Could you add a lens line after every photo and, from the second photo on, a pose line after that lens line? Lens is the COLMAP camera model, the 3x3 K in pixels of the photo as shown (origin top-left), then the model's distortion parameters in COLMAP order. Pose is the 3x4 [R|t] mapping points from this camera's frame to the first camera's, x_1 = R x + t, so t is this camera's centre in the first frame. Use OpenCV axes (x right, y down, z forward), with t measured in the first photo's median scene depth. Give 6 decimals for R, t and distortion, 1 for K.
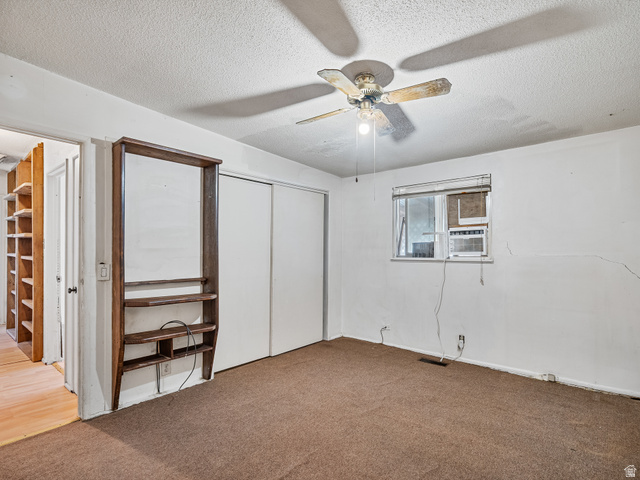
lens RADIAL K [[327.3, 0, 320.4], [0, 327.3, 243.7], [0, 0, 1]] dist [-0.002793, 0.000183]
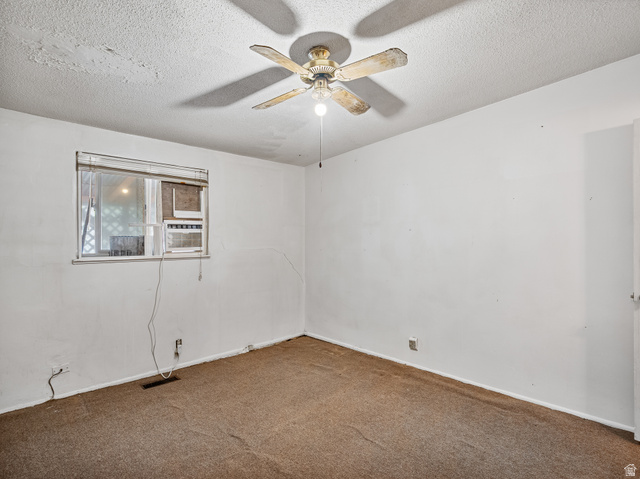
lens RADIAL K [[327.3, 0, 320.3], [0, 327.3, 239.4], [0, 0, 1]] dist [-0.002793, 0.000183]
pose [[0.117523, 0.010632, 0.993013, -0.421736], [-0.011755, 0.999888, -0.009314, 0.006489], [-0.993001, -0.010579, 0.117635, 0.503313]]
